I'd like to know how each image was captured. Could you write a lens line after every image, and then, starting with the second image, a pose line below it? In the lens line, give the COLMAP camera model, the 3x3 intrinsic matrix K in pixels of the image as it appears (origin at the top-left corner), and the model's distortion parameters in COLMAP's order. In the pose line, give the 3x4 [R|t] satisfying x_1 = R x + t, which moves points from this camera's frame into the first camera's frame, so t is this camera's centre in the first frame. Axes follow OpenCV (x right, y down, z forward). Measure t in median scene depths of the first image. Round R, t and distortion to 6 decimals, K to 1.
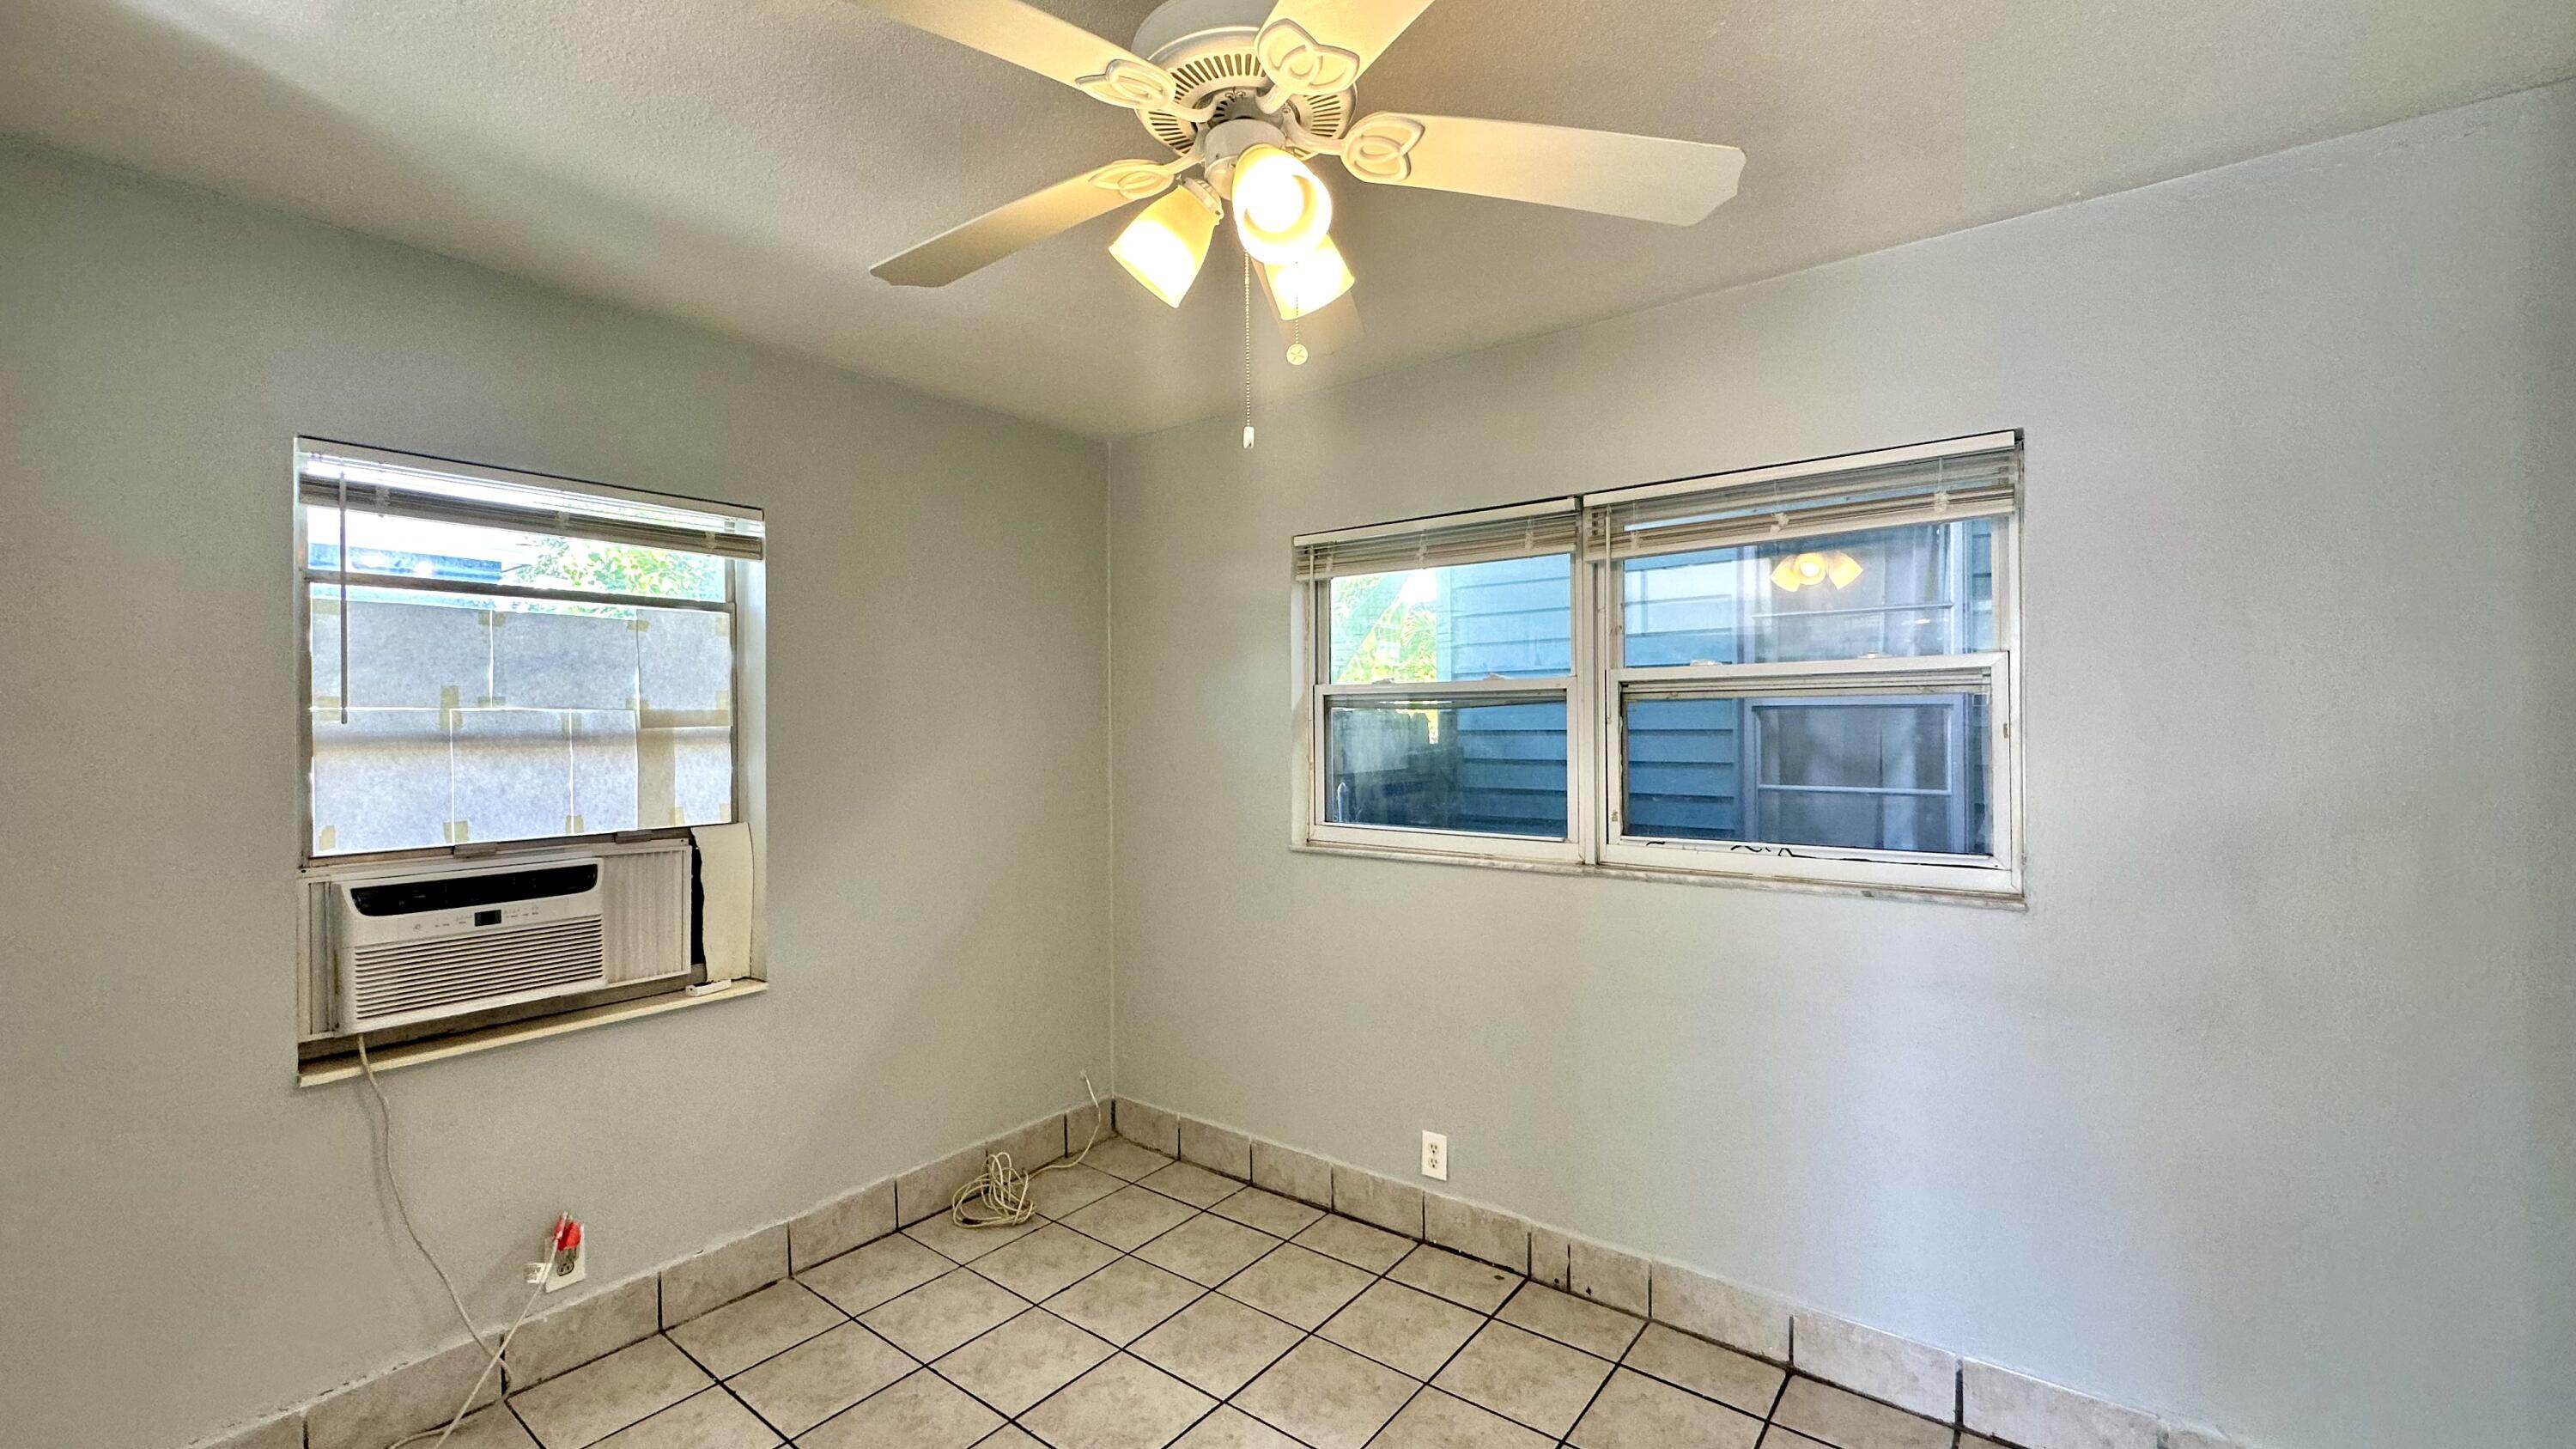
lens RADIAL K [[1066.0, 0, 1335.6], [0, 1066.0, 715.9], [0, 0, 1]] dist [0.001733, 0.000139]
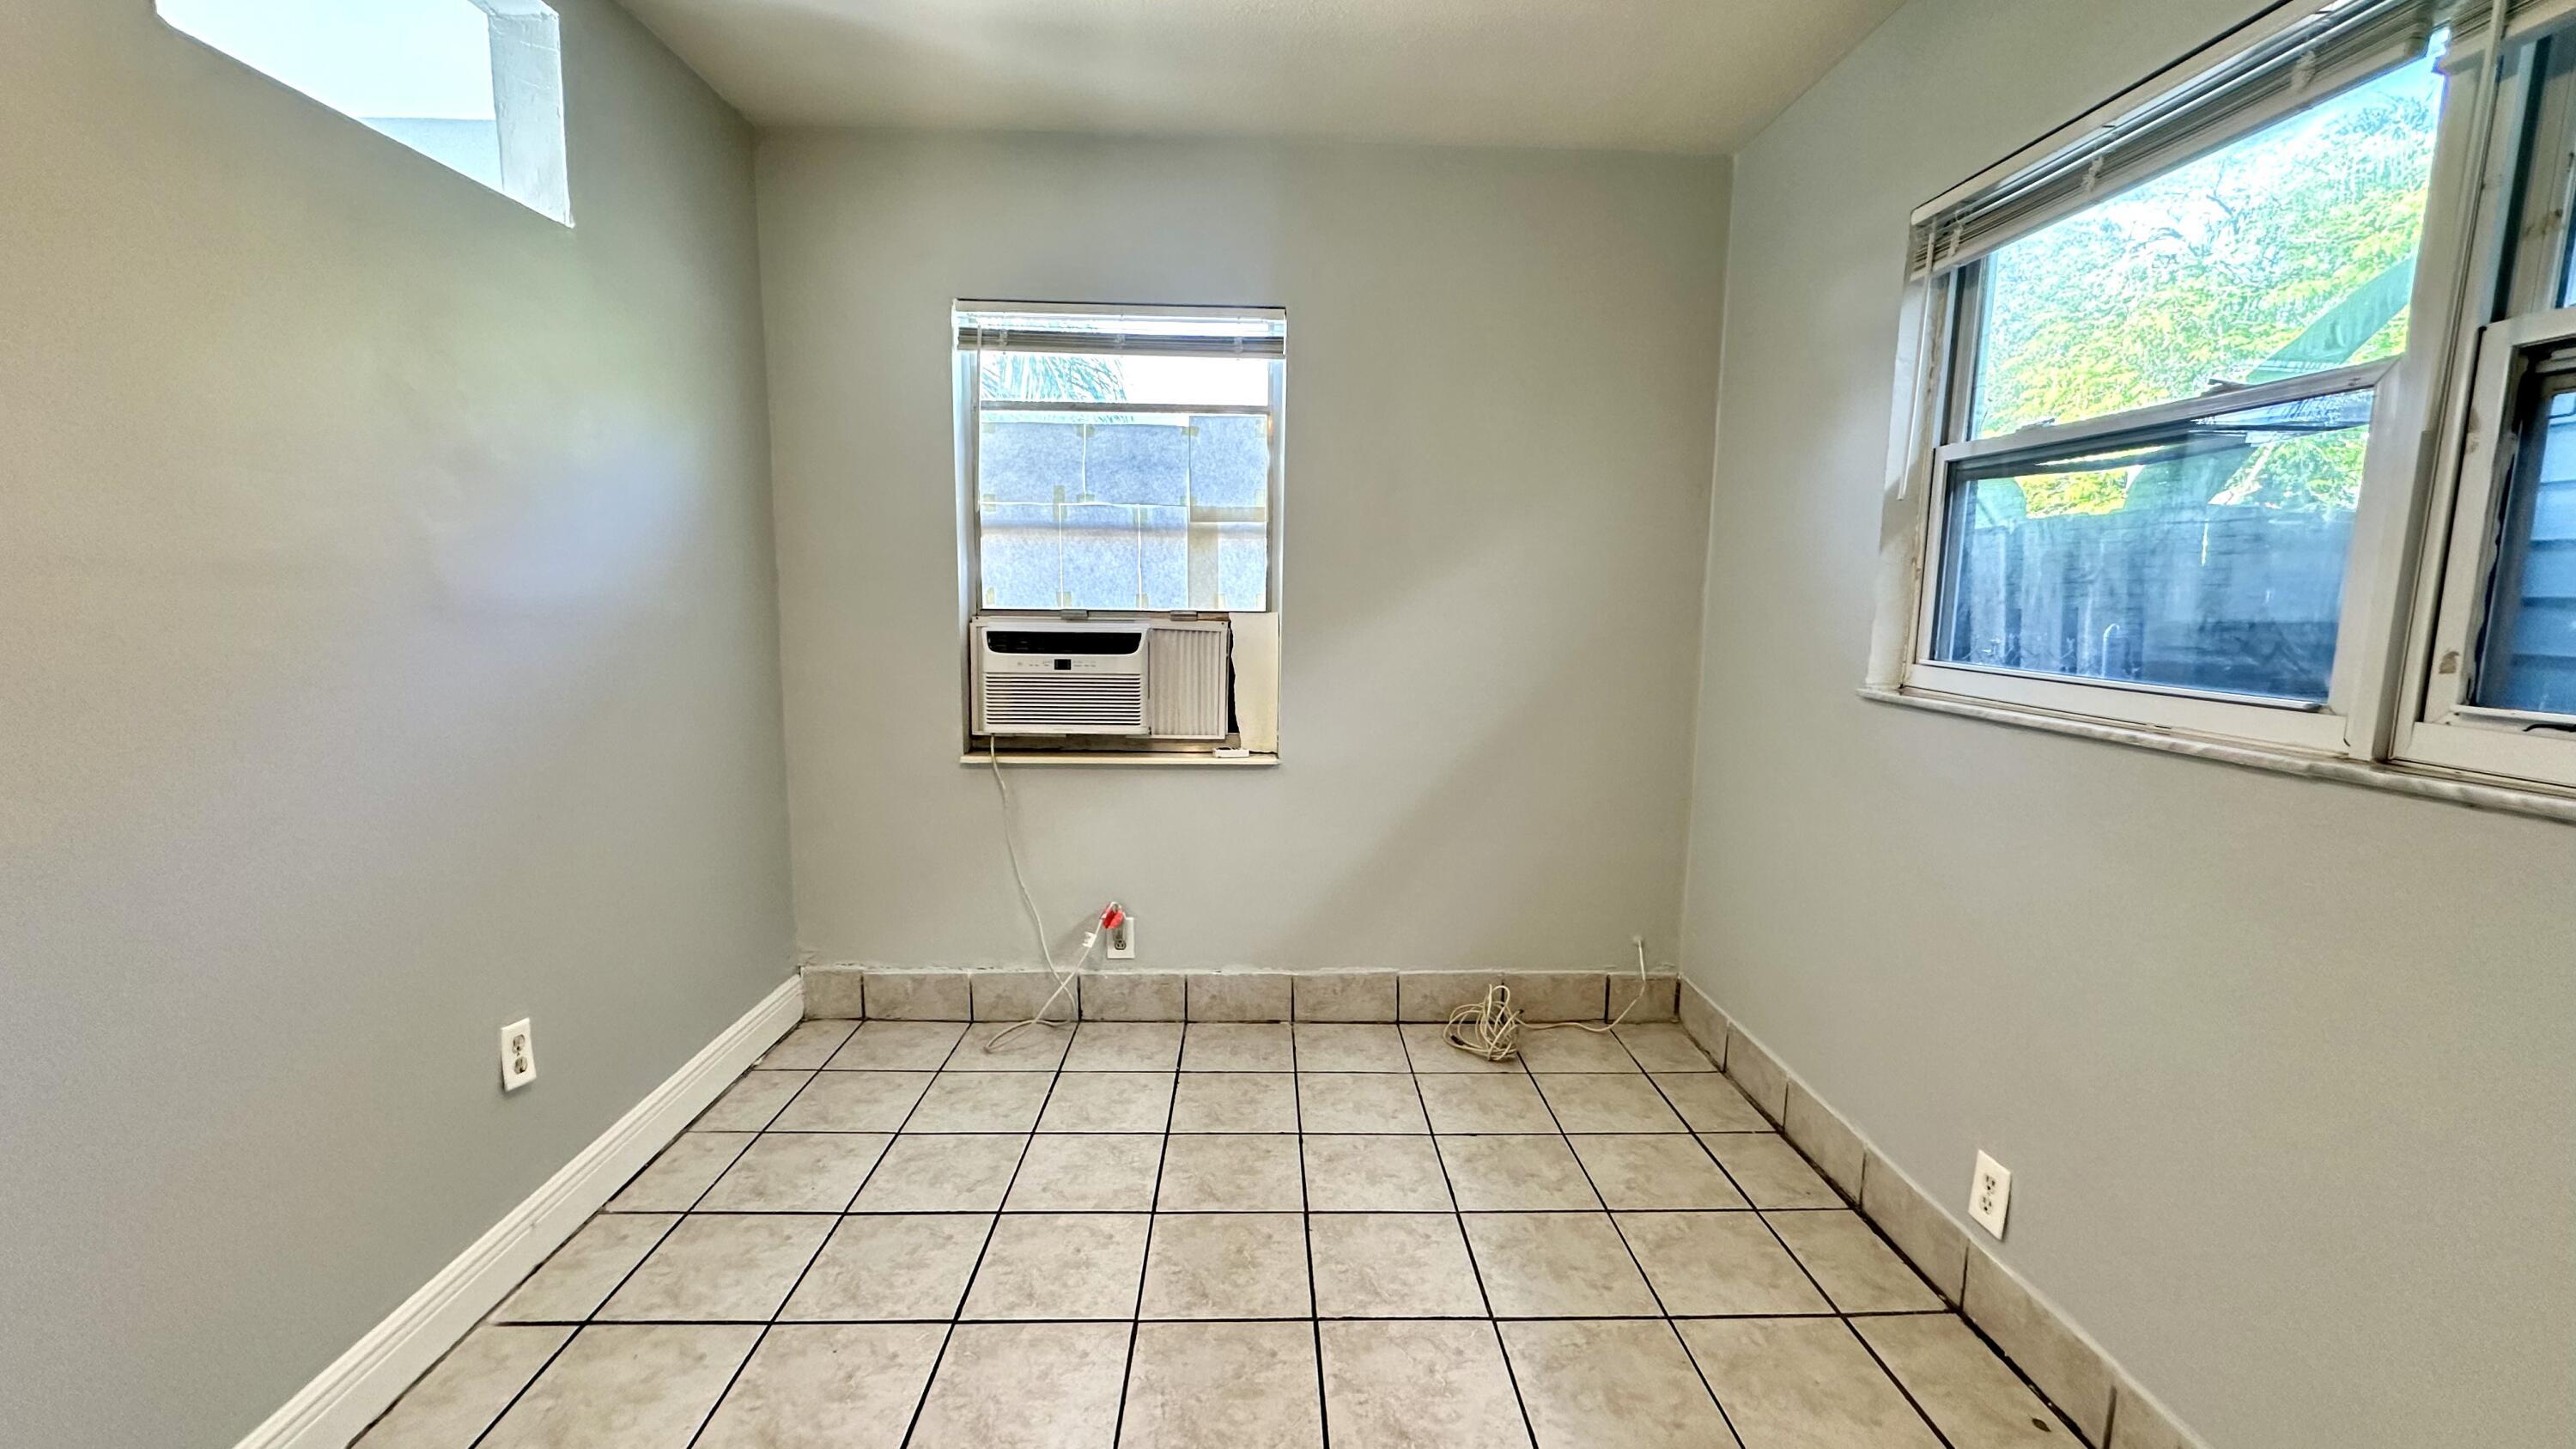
lens RADIAL K [[1066.6, 0, 1255.8], [0, 1066.6, 728.6], [0, 0, 1]] dist [-0.000320, -0.000098]
pose [[0.607295, 0.120732, -0.785250, 0.317926], [-0.014346, 0.989891, 0.141100, 0.067236], [0.794347, -0.074424, 0.602888, 0.333843]]
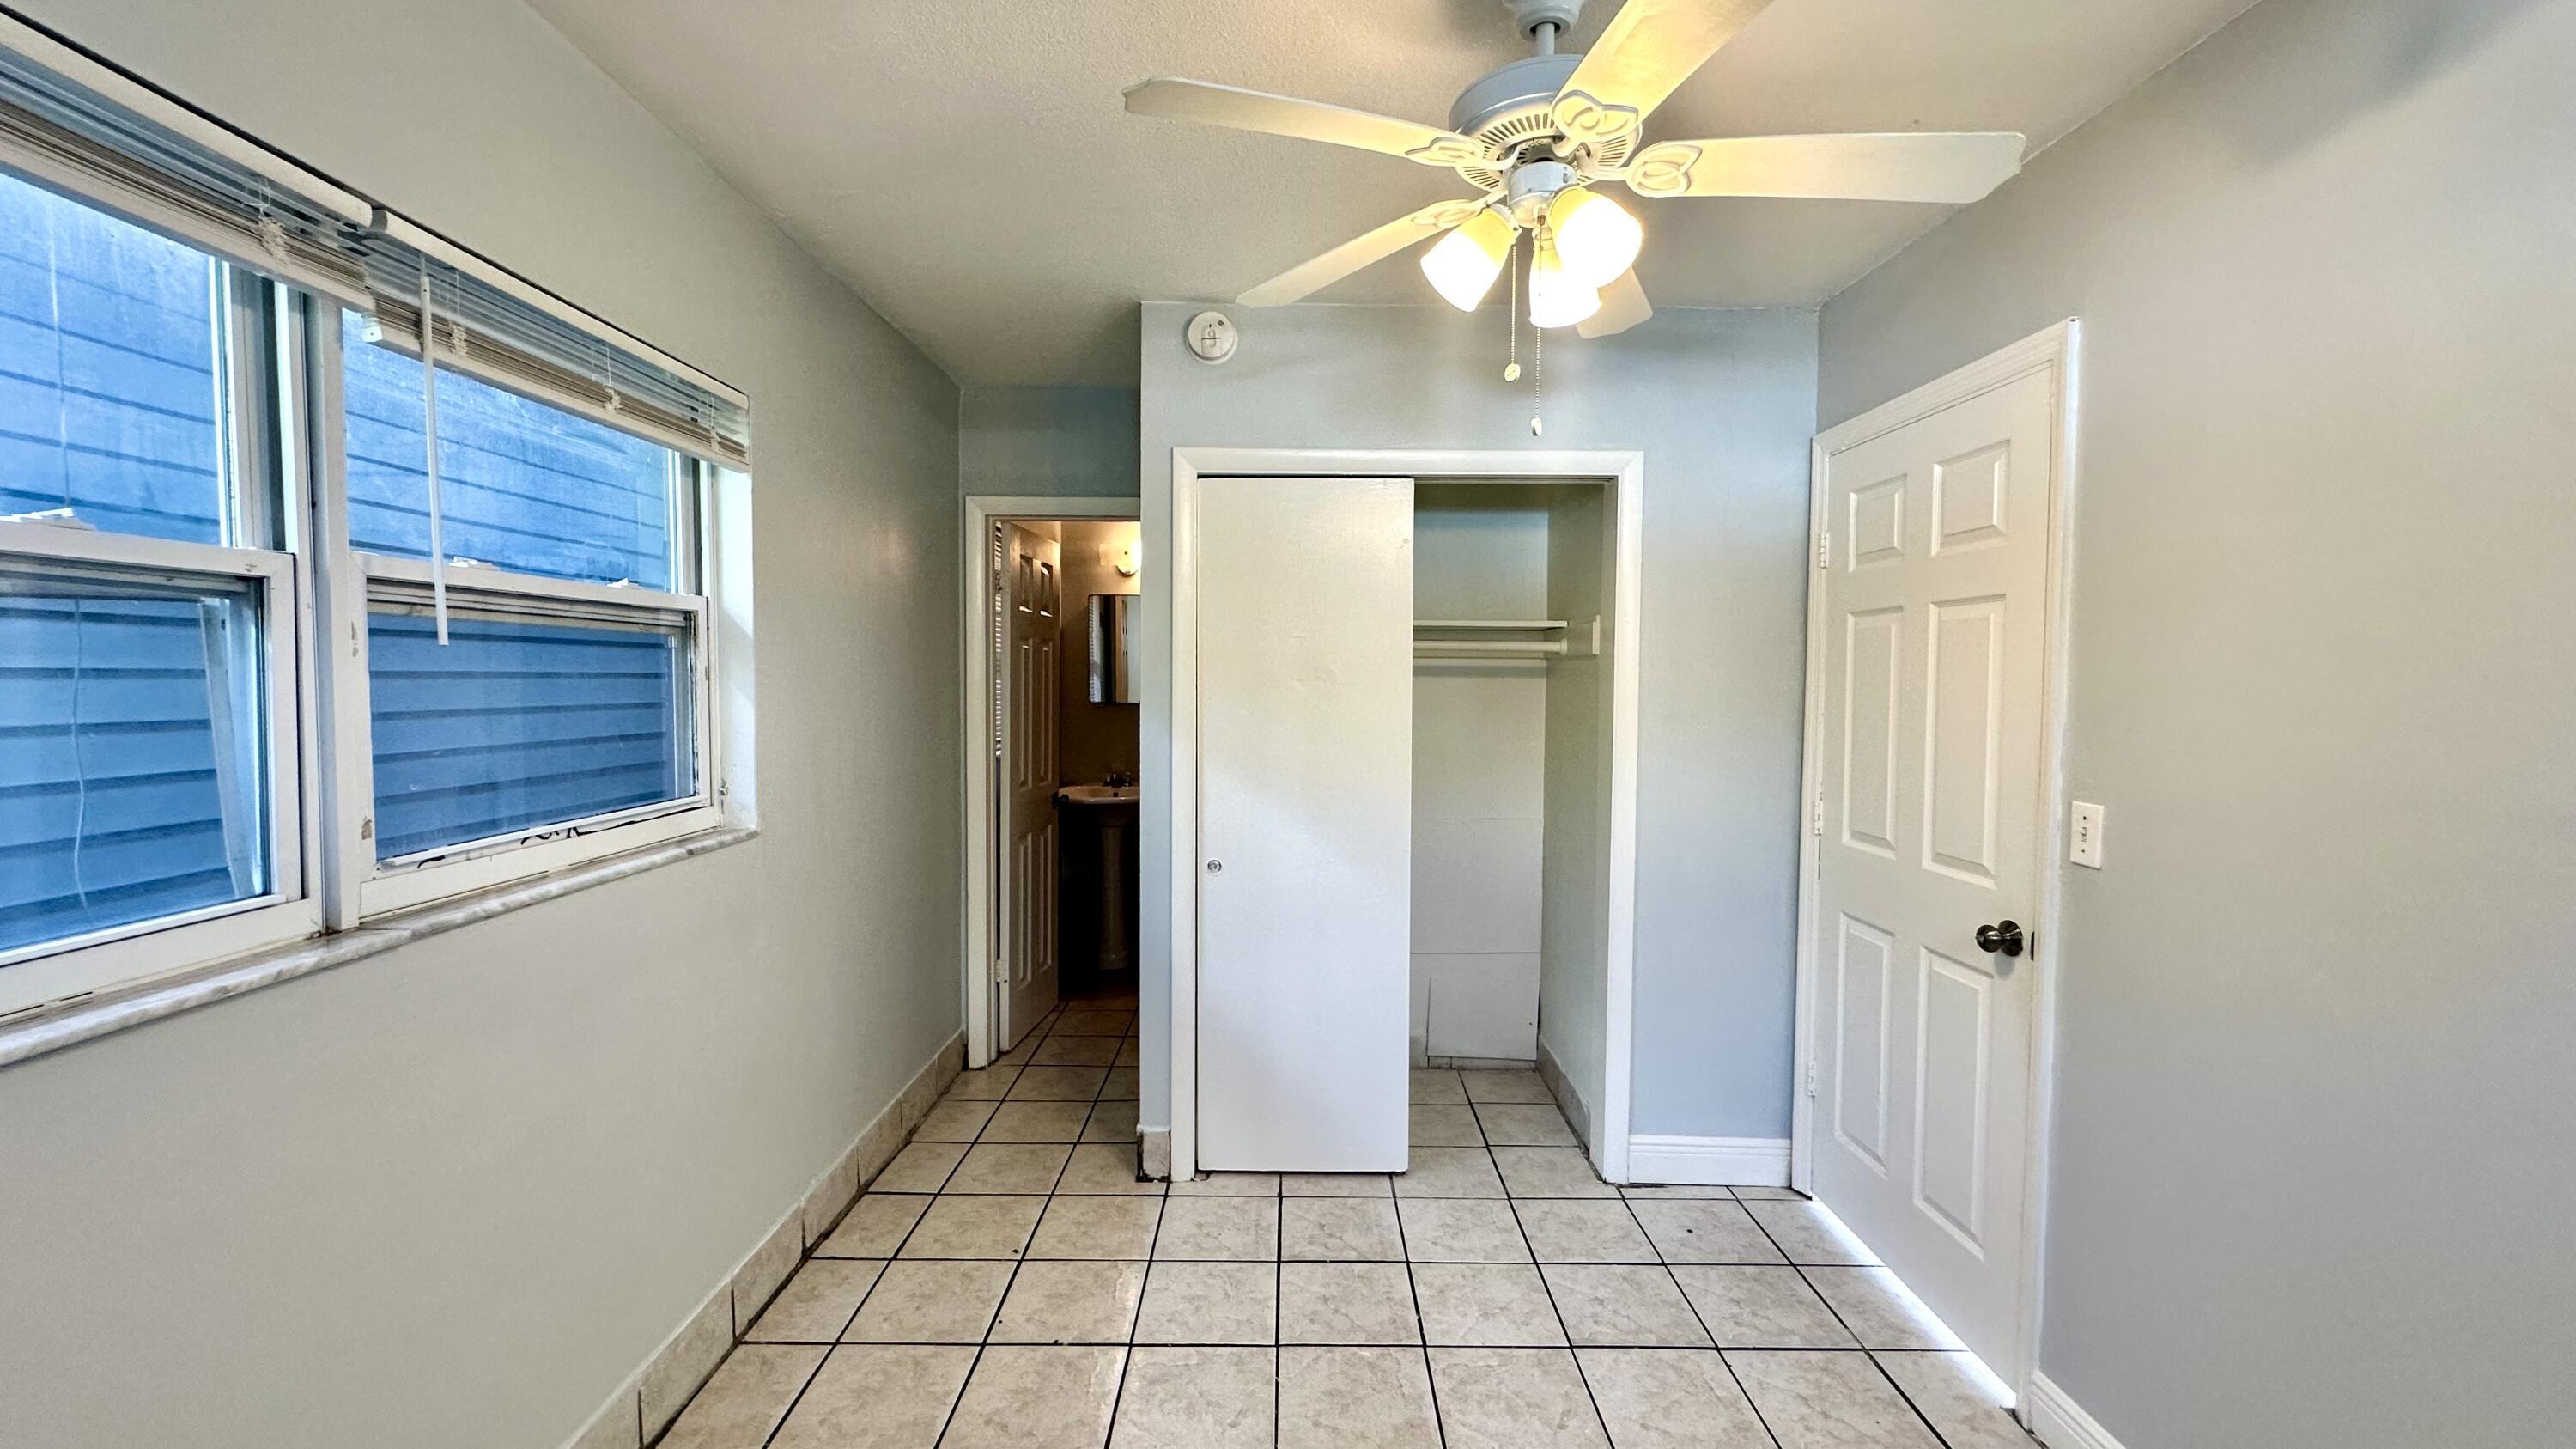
lens RADIAL K [[1031.1, 0, 1288.0], [0, 1031.1, 724.5], [0, 0, 1]] dist [-0.000028, -0.000223]
pose [[-0.603174, -0.028440, 0.797102, -0.436431], [-0.000486, 0.999377, 0.035289, 0.023879], [-0.797610, 0.020898, -0.602812, 0.961103]]
